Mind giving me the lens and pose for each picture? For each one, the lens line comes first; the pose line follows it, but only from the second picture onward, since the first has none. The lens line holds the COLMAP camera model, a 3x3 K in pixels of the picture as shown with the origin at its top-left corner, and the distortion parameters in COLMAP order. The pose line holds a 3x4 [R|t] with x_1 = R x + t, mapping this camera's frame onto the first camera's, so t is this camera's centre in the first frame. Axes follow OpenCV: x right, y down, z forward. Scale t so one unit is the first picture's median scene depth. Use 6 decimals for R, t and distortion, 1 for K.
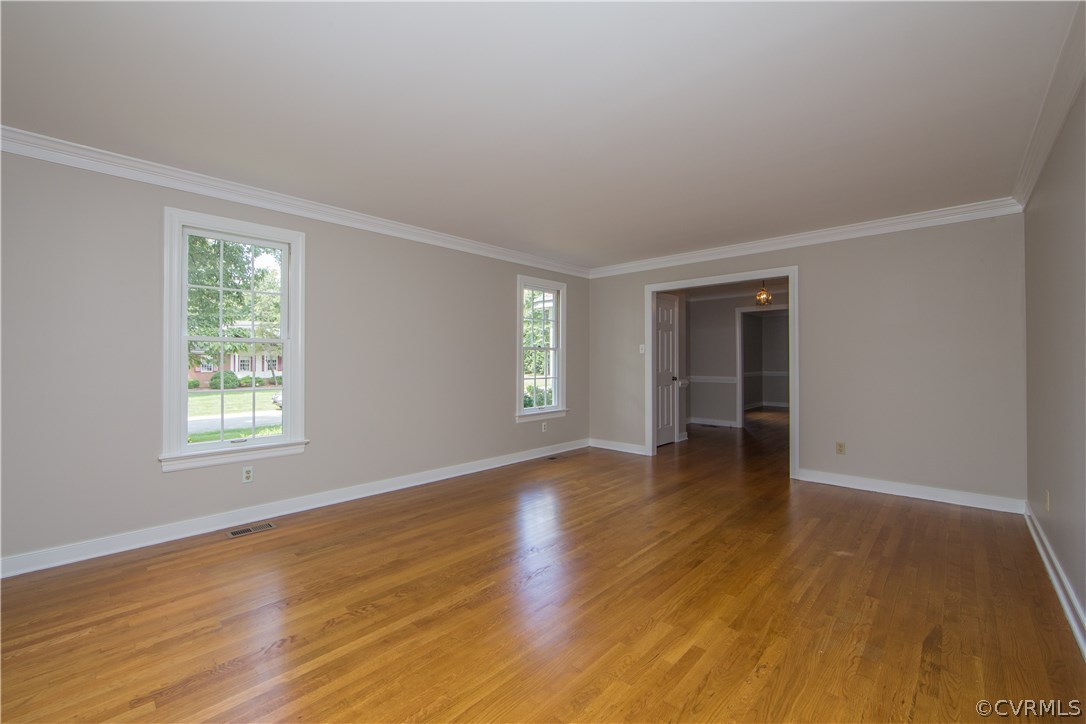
lens RADIAL K [[455.9, 0, 543.0], [0, 455.9, 362.0], [0, 0, 1]] dist [-0.002581, -0.000142]
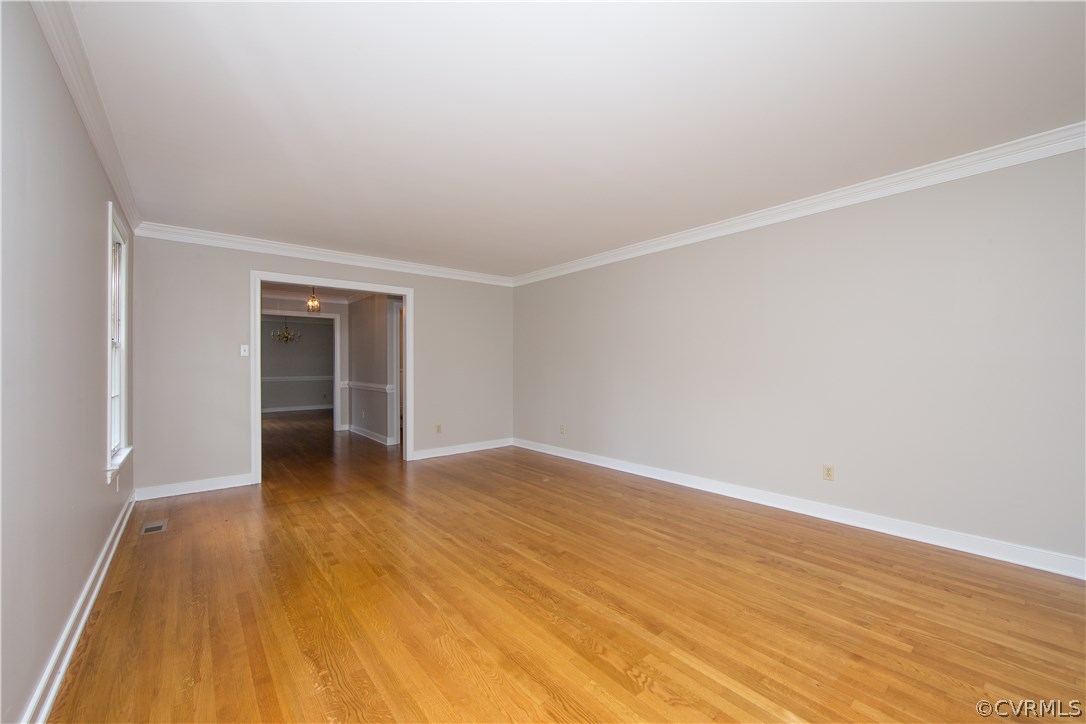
lens RADIAL K [[416.3, 0, 543.0], [0, 416.3, 362.0], [0, 0, 1]] dist [-0.012432, -0.000025]
pose [[0.125783, 0.010579, 0.992001, -0.813051], [0.005443, 0.999921, -0.011354, 0.004683], [-0.992043, 0.006827, 0.125716, 0.770657]]
